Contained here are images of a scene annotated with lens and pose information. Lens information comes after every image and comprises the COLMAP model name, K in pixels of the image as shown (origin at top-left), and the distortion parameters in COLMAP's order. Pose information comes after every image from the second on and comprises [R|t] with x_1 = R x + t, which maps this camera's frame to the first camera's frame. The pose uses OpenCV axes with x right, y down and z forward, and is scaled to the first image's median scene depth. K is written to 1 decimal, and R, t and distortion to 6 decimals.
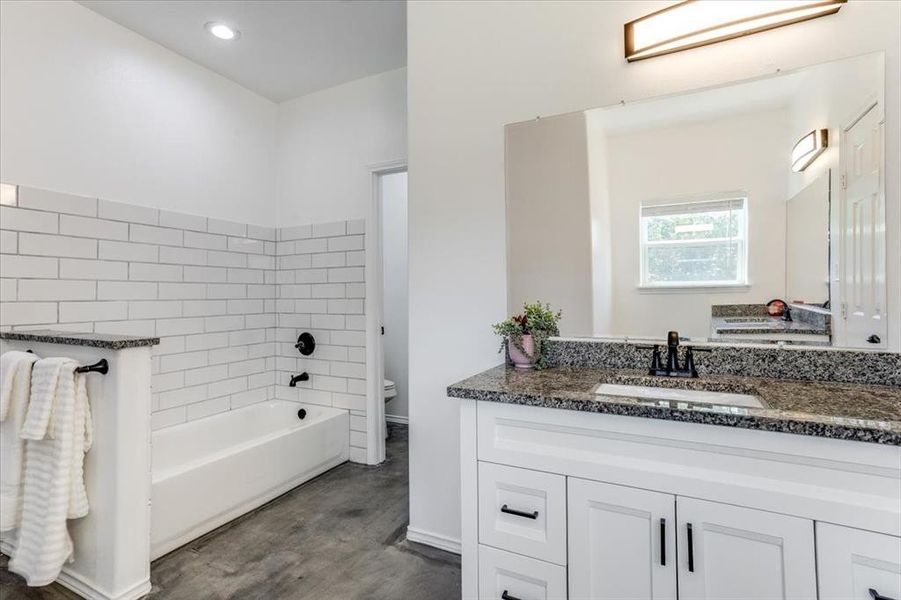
lens RADIAL K [[437.6, 0, 458.4], [0, 437.6, 295.4], [0, 0, 1]] dist [-0.024769, 0.015947]
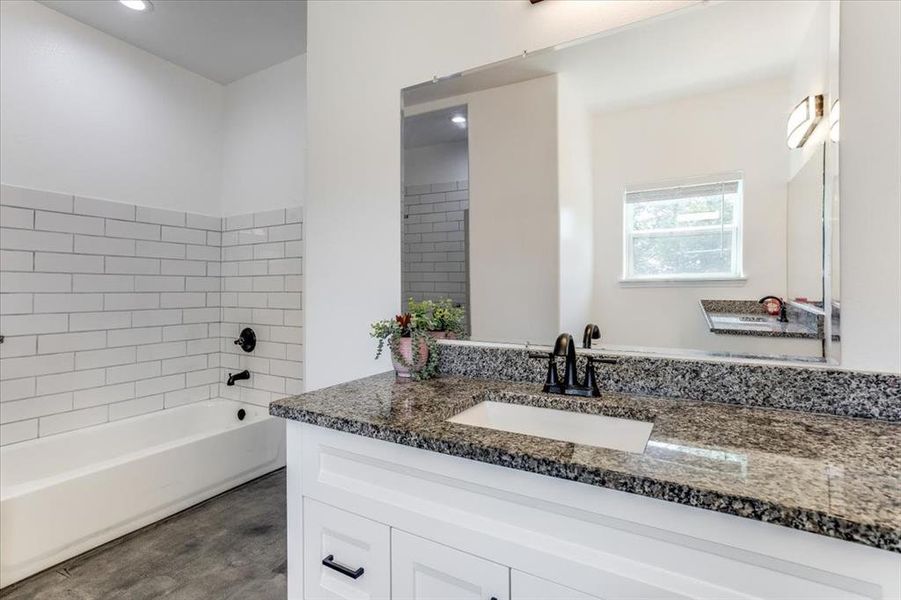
lens RADIAL K [[437.6, 0, 456.6], [0, 437.6, 291.2], [0, 0, 1]] dist [-0.024769, 0.015947]
pose [[0.998345, 0.004494, -0.057339, 0.292047], [-0.004070, 0.999964, 0.007511, -0.004945], [0.057371, -0.007266, 0.998326, 0.174184]]
